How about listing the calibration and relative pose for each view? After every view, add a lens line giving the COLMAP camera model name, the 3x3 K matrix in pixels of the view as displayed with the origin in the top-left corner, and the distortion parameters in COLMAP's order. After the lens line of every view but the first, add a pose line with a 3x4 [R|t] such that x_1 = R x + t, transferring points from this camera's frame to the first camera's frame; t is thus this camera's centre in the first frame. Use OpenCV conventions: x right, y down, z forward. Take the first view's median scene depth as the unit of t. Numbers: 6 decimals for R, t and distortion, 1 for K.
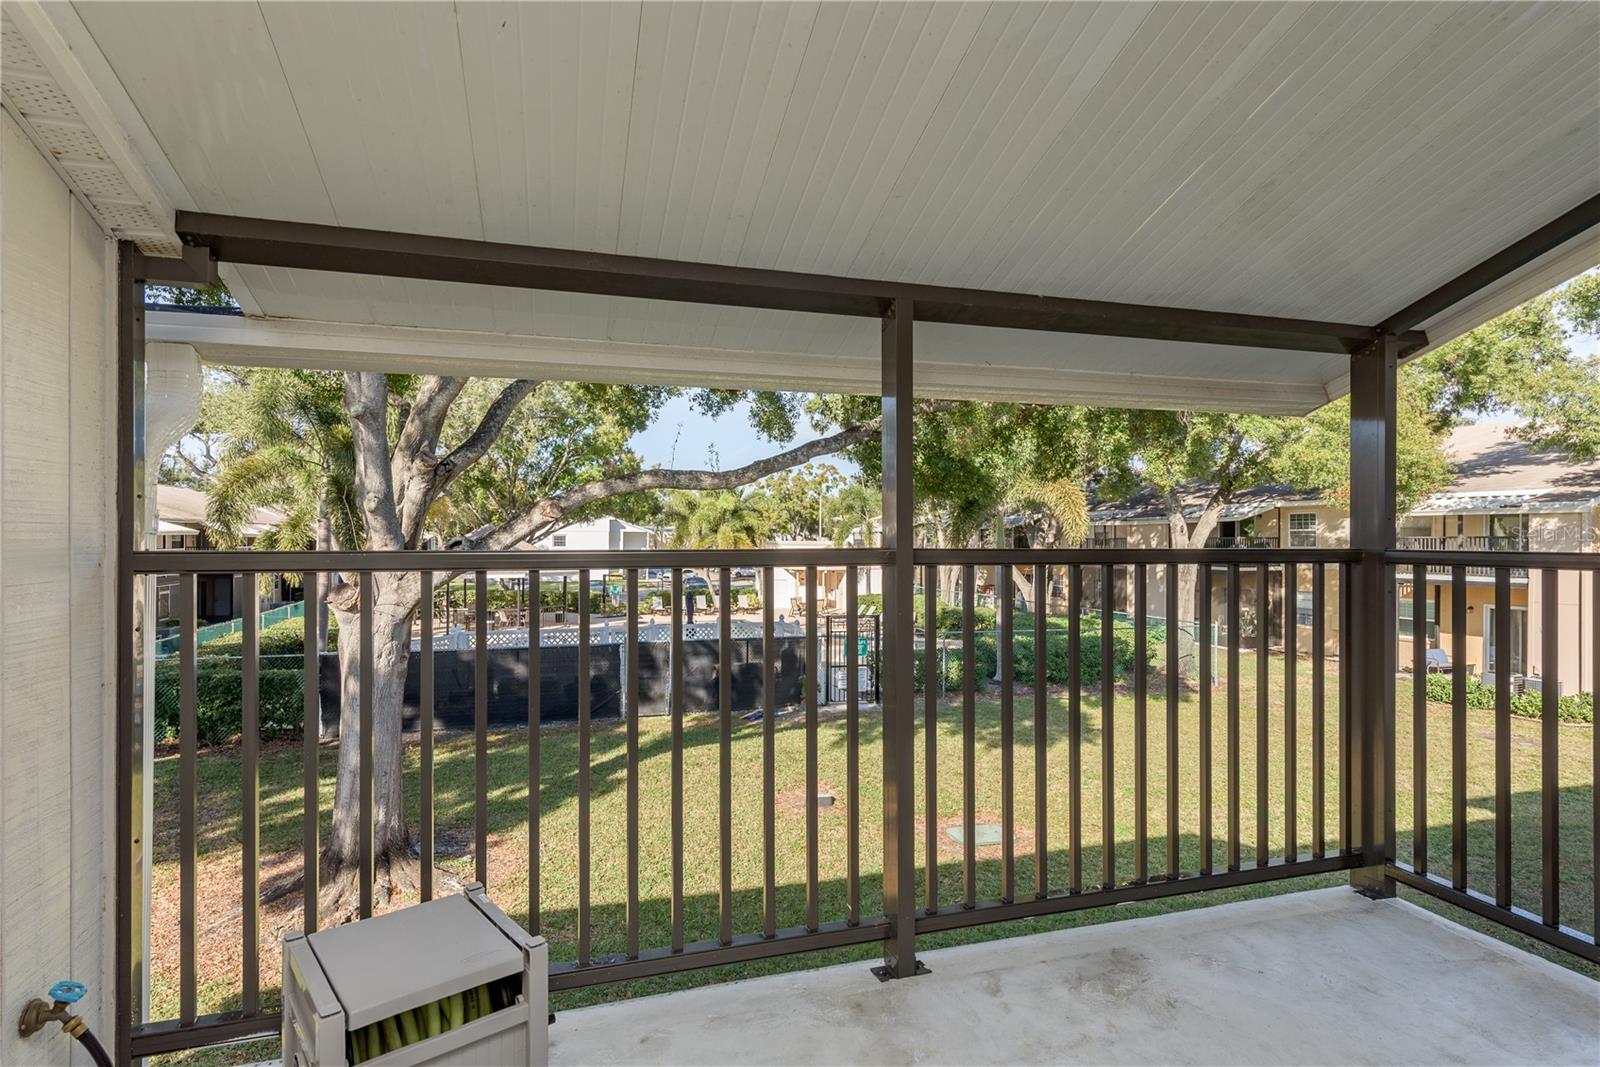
lens RADIAL K [[816.1, 0, 804.0], [0, 816.1, 536.0], [0, 0, 1]] dist [0.025537, -0.014638]
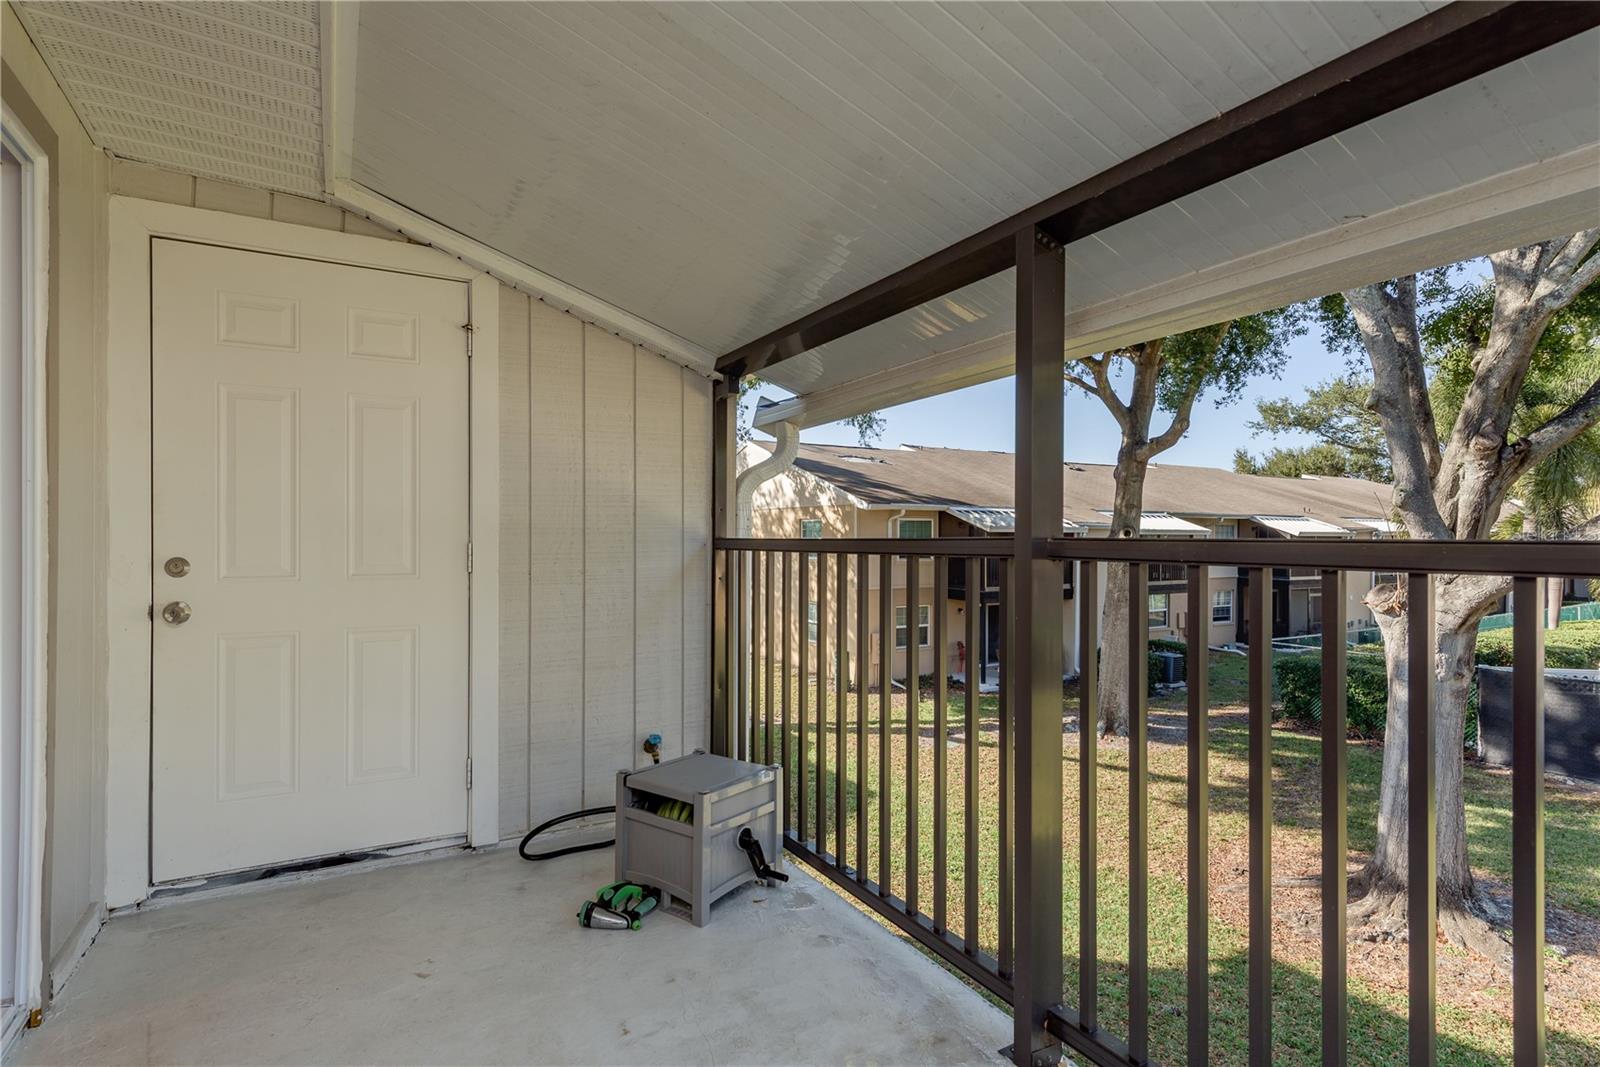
lens RADIAL K [[807.9, 0, 804.9], [0, 807.9, 543.0], [0, 0, 1]] dist [0.018083, -0.001461]
pose [[0.223067, 0.001612, -0.974802, 0.215825], [0.005286, 0.999982, 0.002863, 0.004394], [0.974789, -0.005792, 0.223054, 0.154807]]
